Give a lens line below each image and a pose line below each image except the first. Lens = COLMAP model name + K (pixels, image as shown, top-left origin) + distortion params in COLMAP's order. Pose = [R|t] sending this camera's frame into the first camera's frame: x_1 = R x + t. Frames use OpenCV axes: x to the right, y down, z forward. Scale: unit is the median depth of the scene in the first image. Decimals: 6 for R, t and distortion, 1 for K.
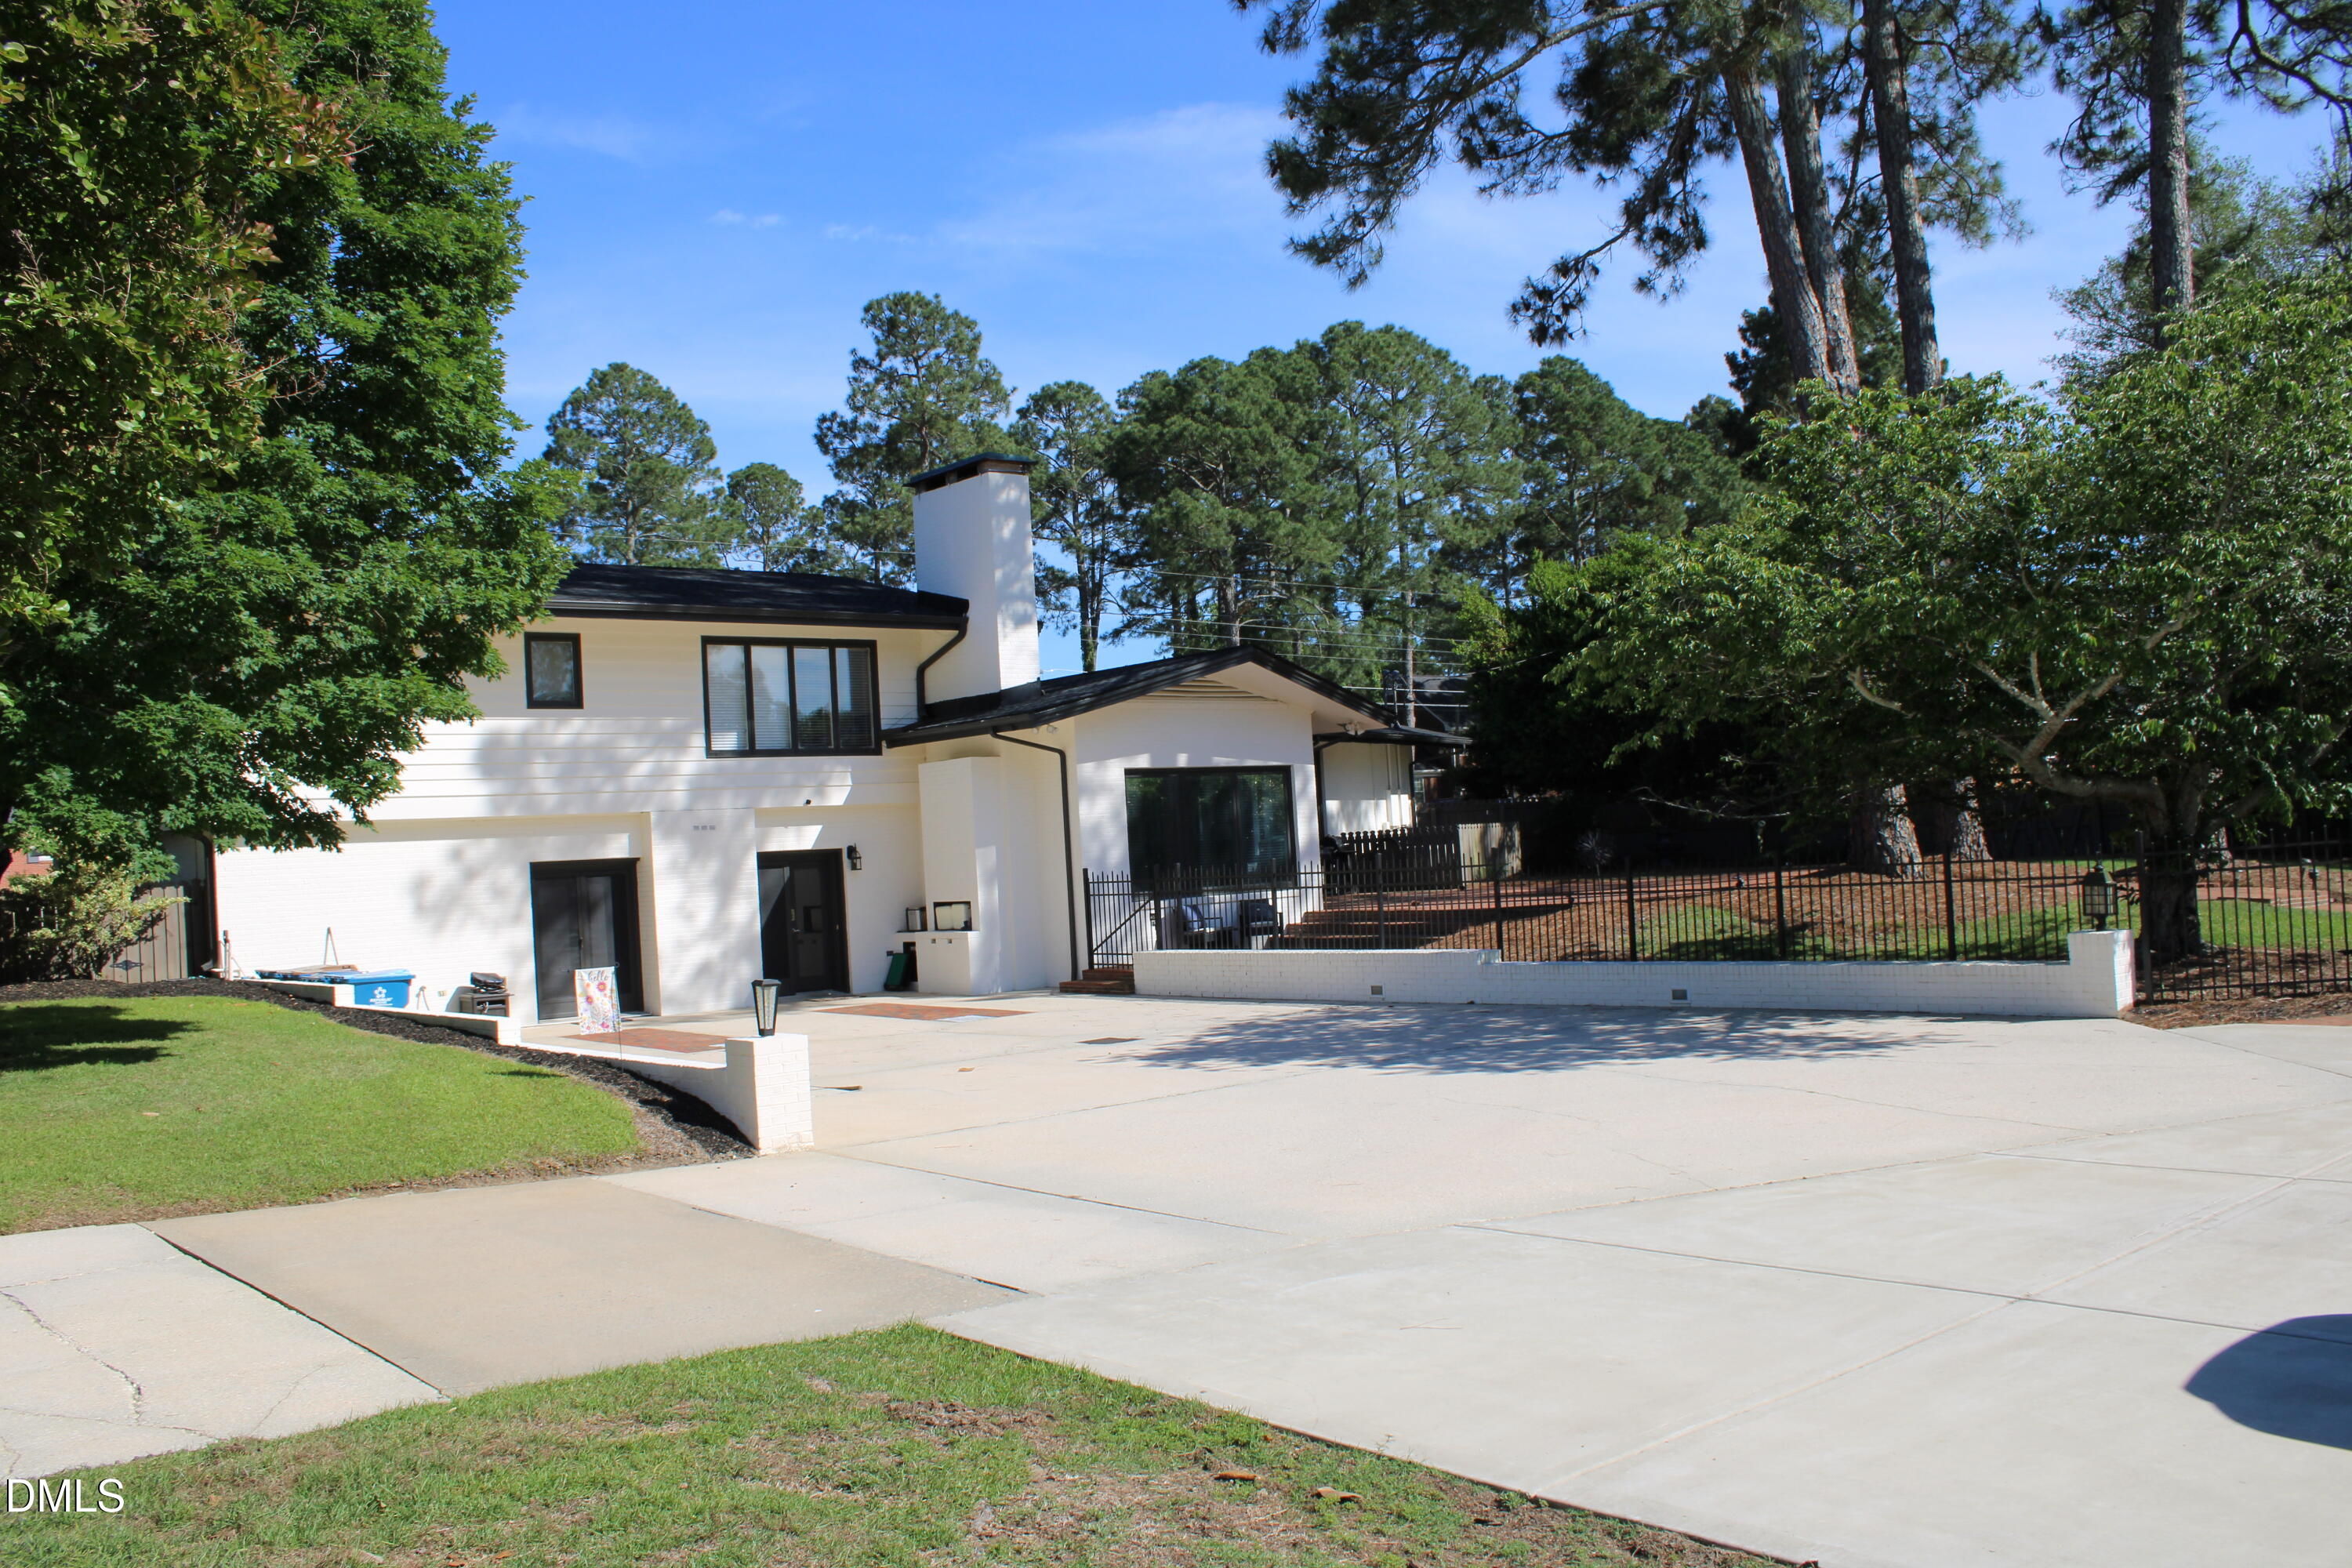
lens RADIAL K [[1986.7, 0, 1165.4], [0, 1986.7, 782.5], [0, 0, 1]] dist [-0.170036, 0.156619]
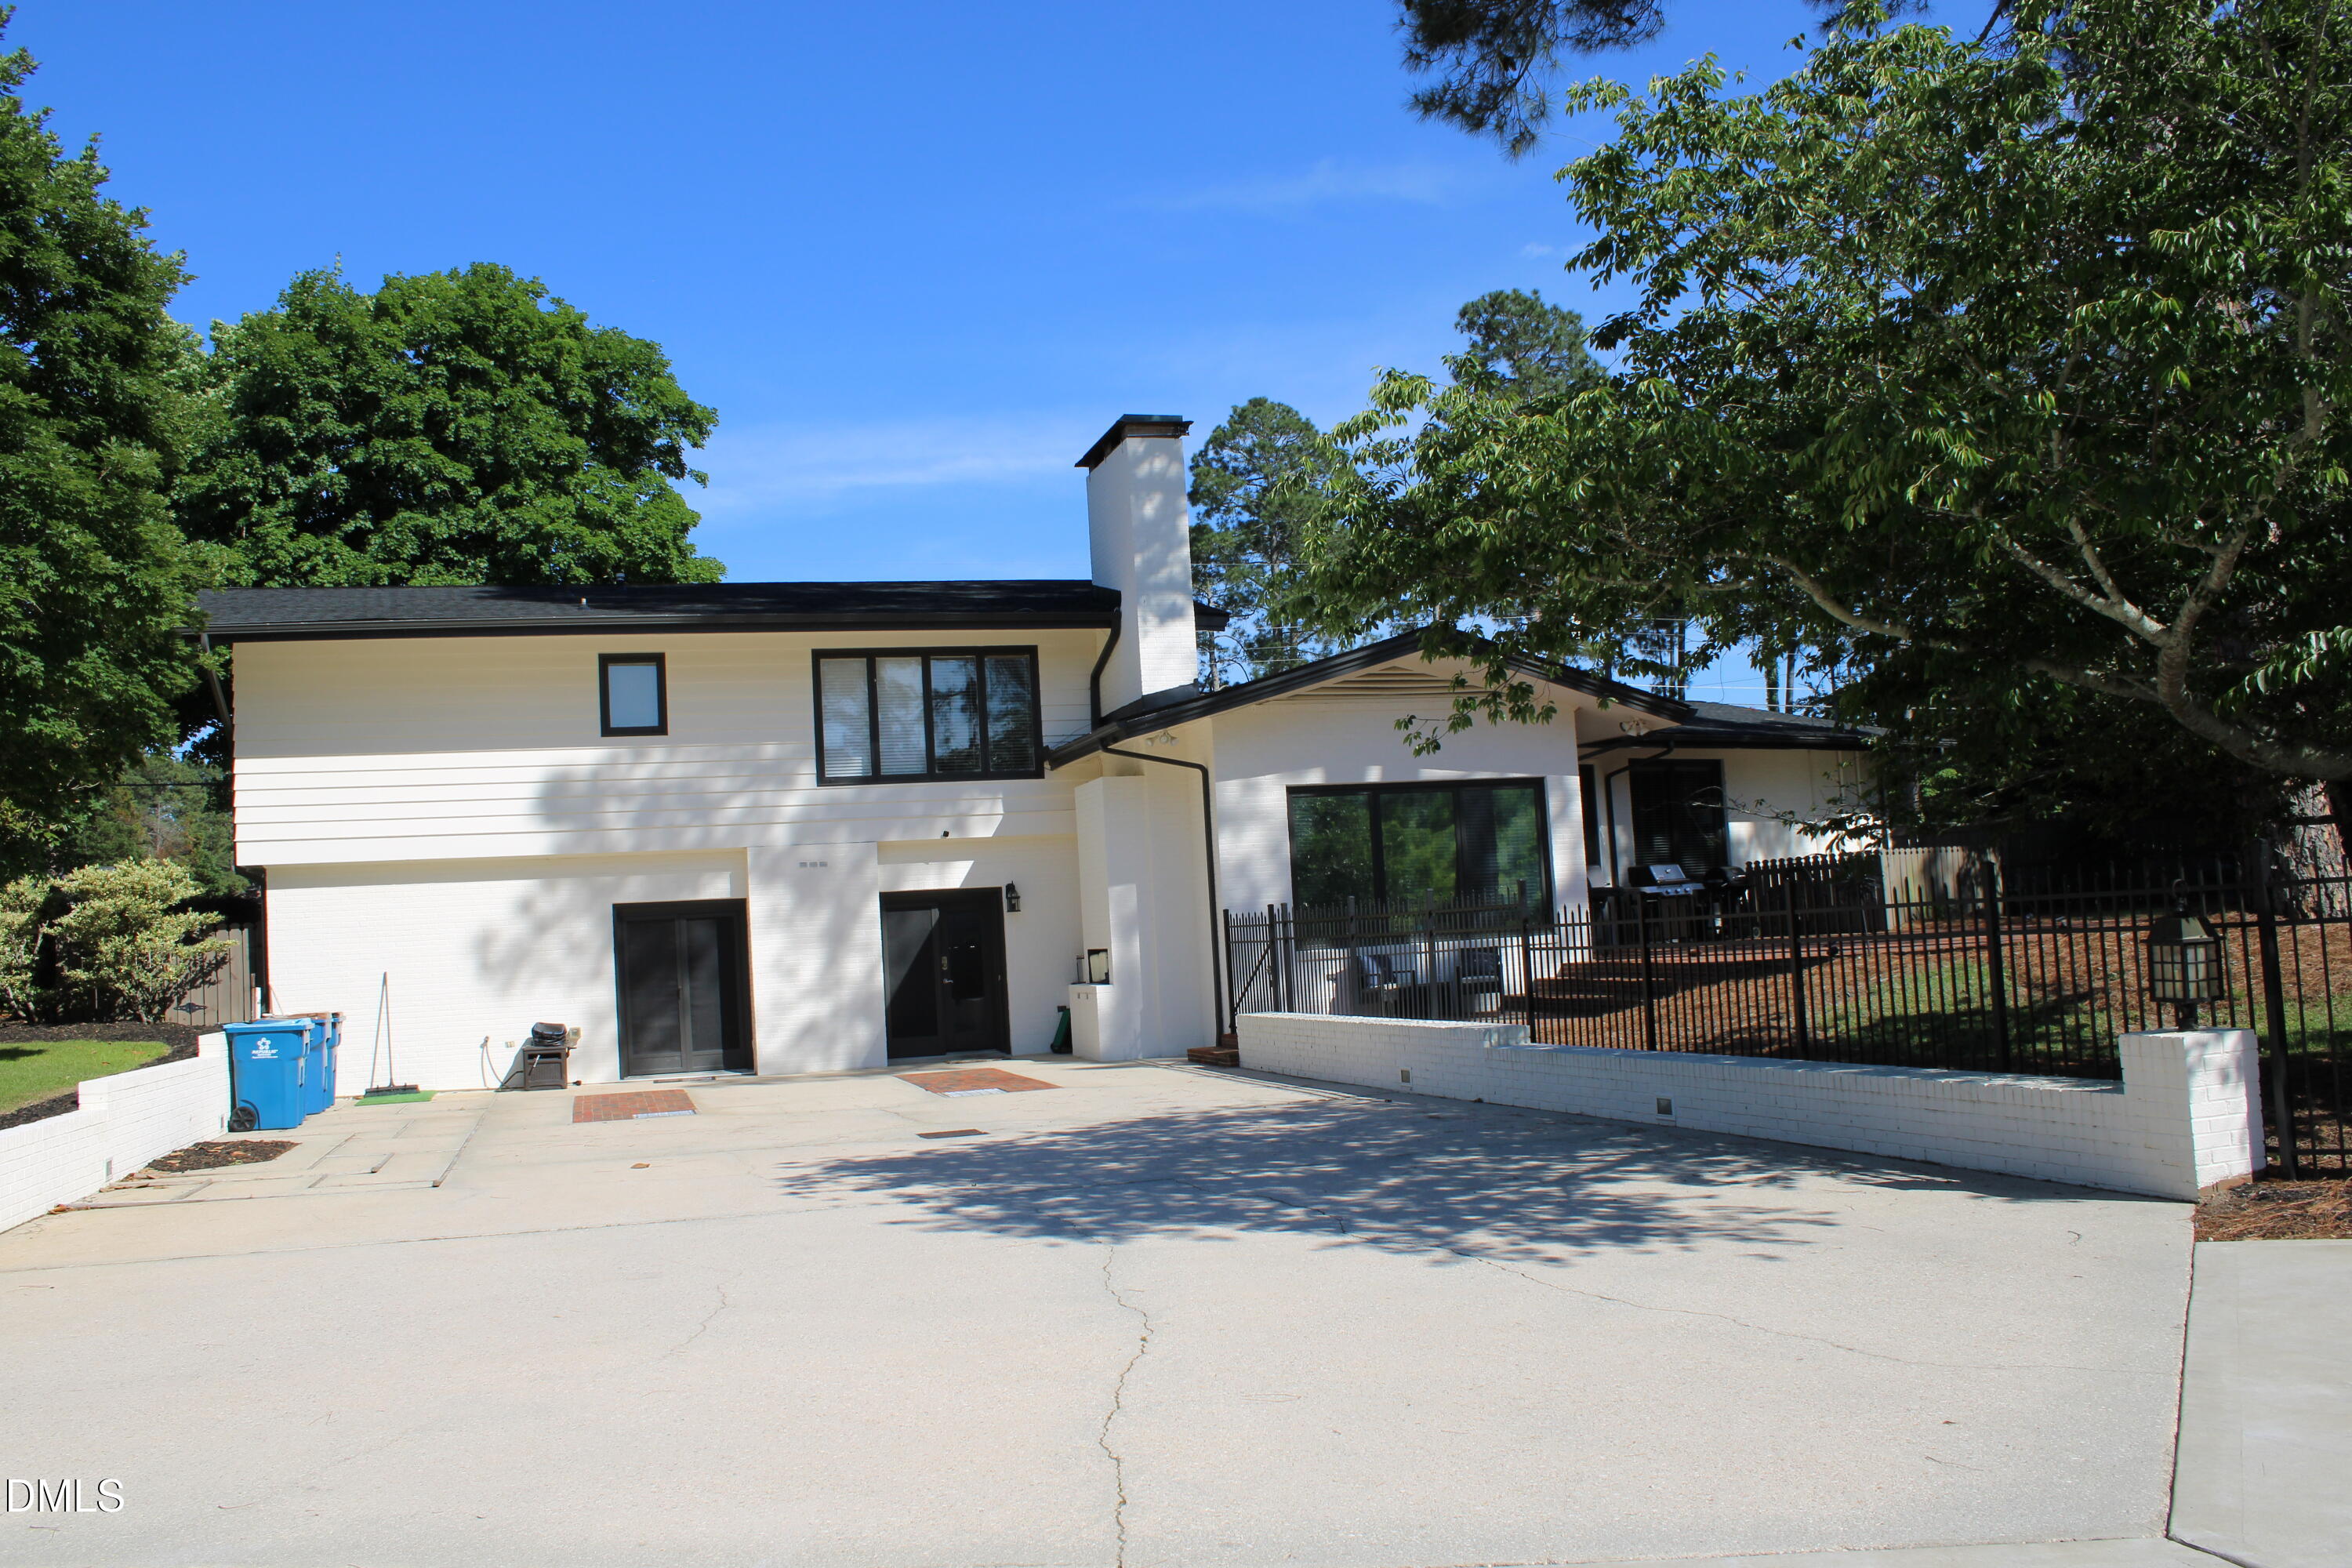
lens RADIAL K [[1986.7, 0, 1157.0], [0, 1986.7, 782.2], [0, 0, 1]] dist [-0.170036, 0.156619]
pose [[0.913326, -0.027455, -0.406302, 0.261577], [0.019307, 0.999522, -0.024141, 0.009862], [0.406771, 0.014204, 0.913420, 0.242303]]
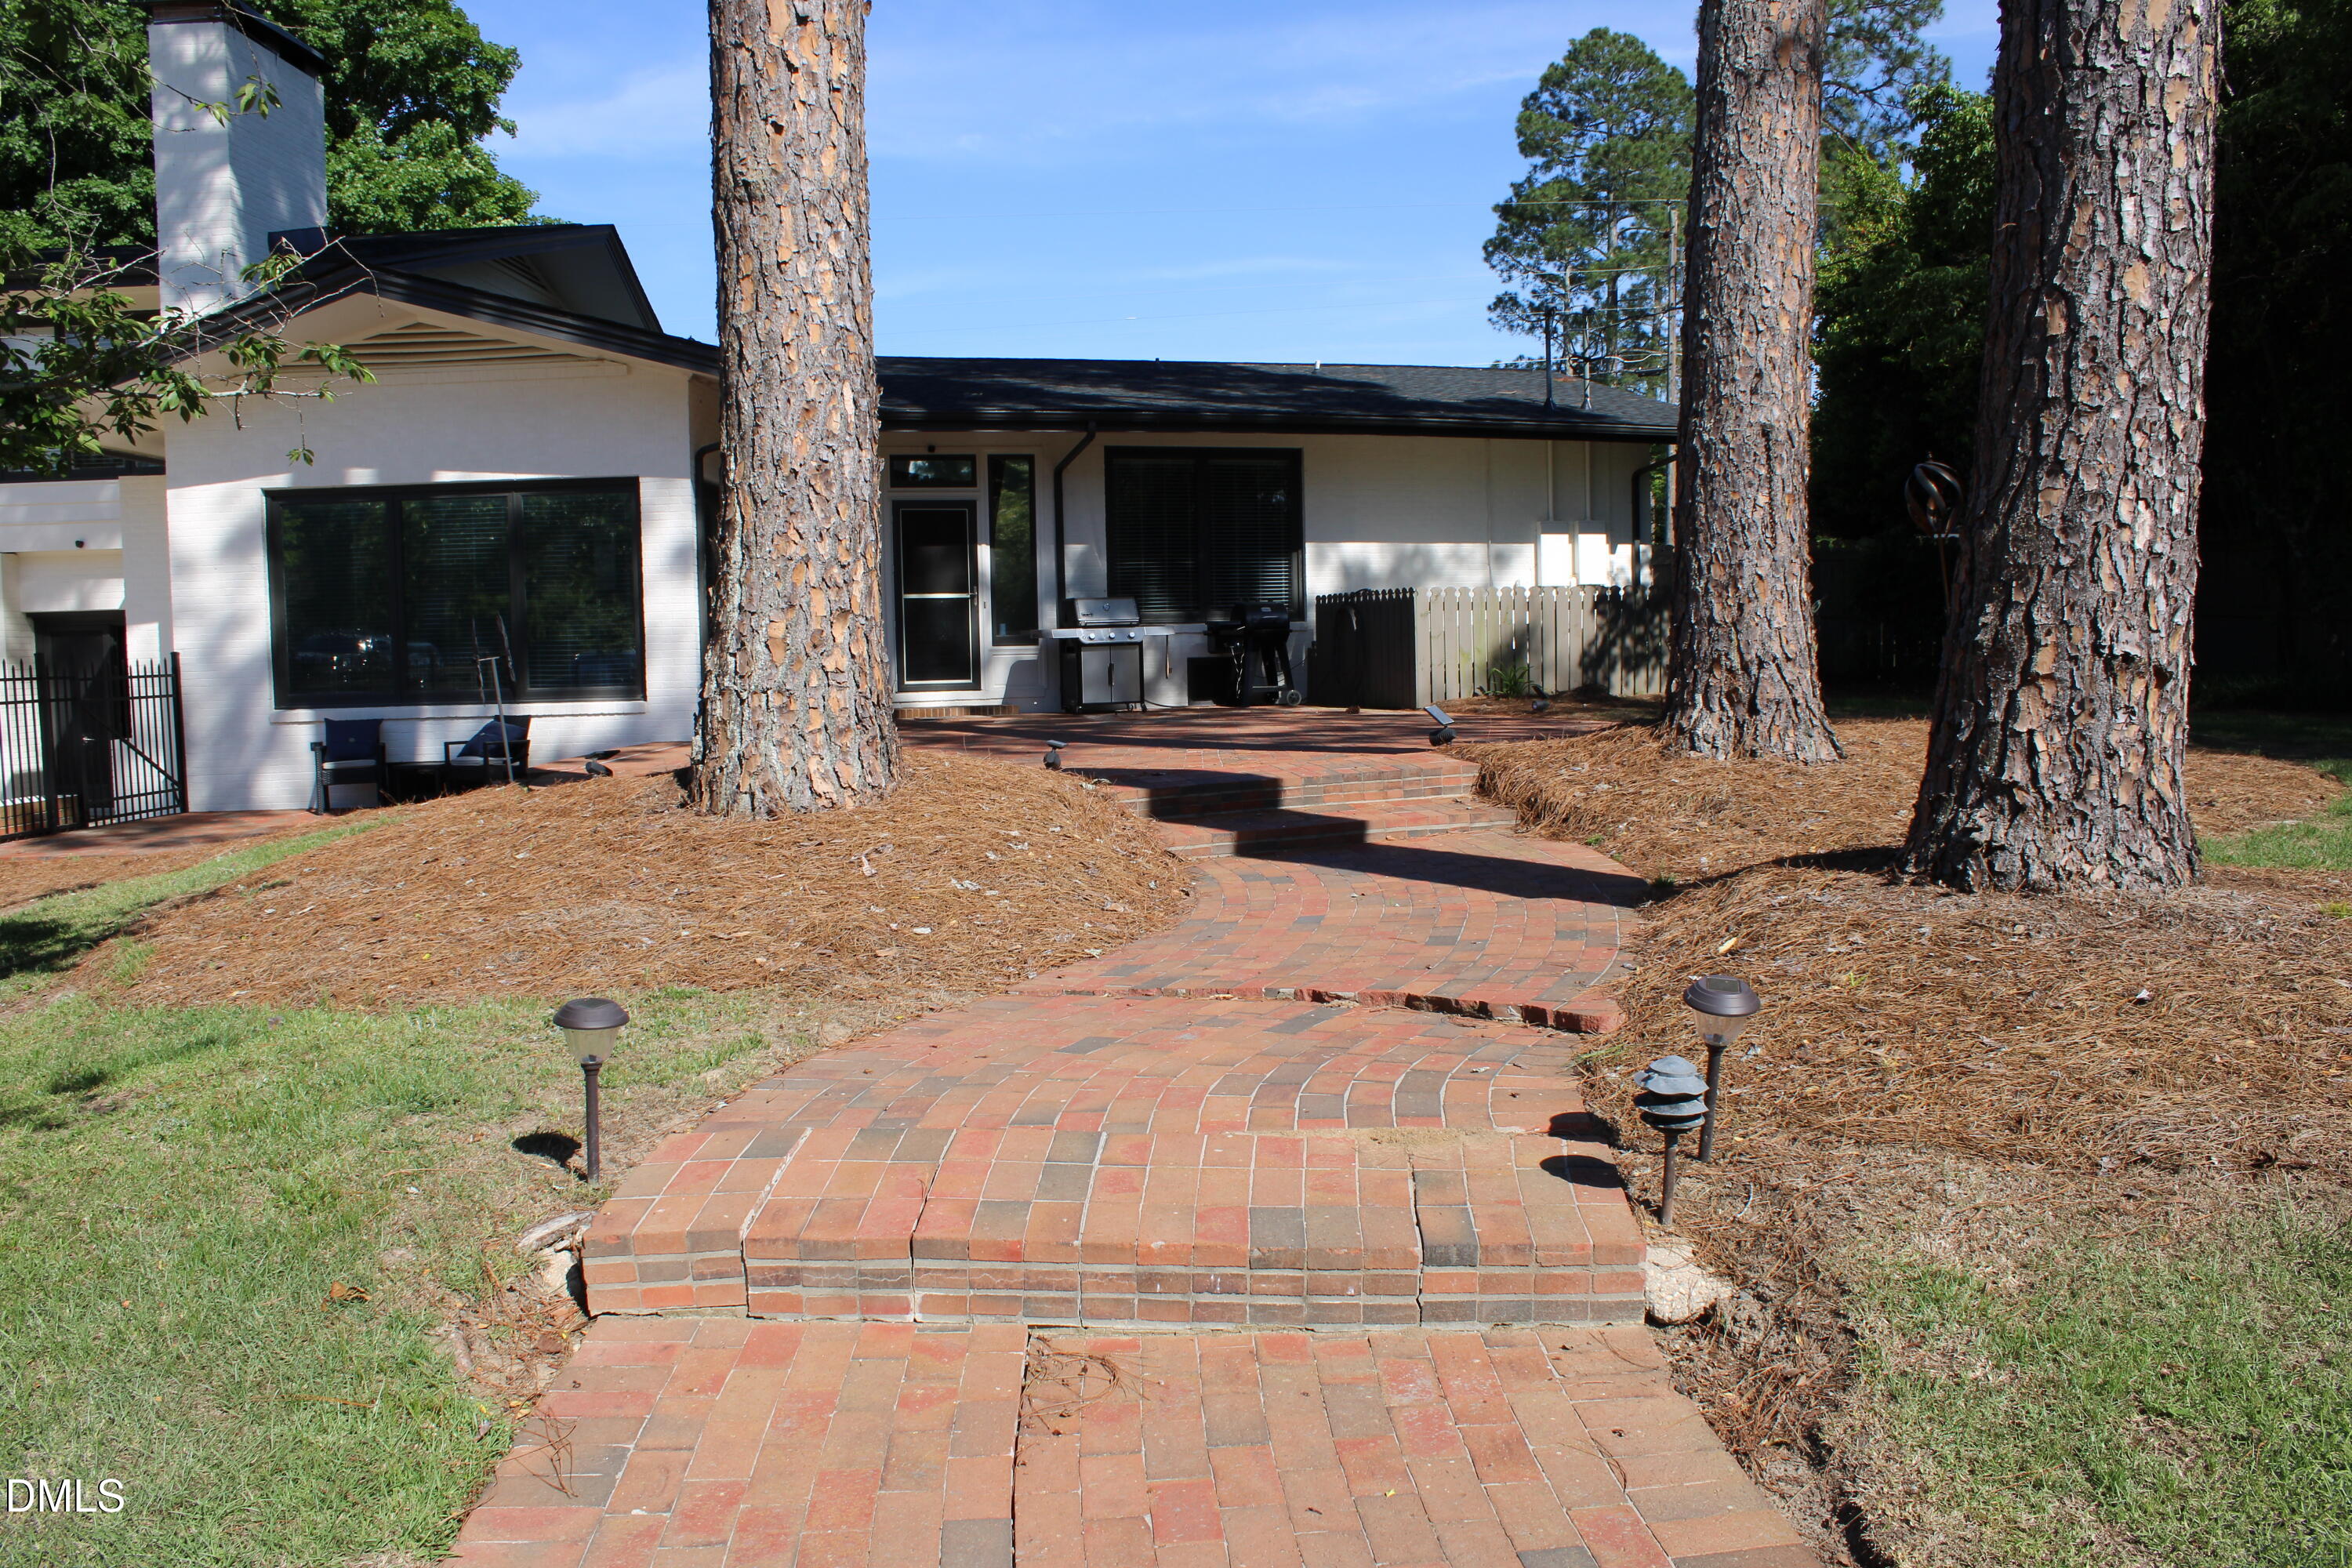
lens RADIAL K [[1986.7, 0, 1175.4], [0, 1986.7, 798.3], [0, 0, 1]] dist [-0.170036, 0.156619]
pose [[0.751726, 0.095152, -0.652575, 0.589172], [-0.002436, 0.989930, 0.141535, 0.002005], [0.659471, -0.104806, 0.744388, 0.739123]]
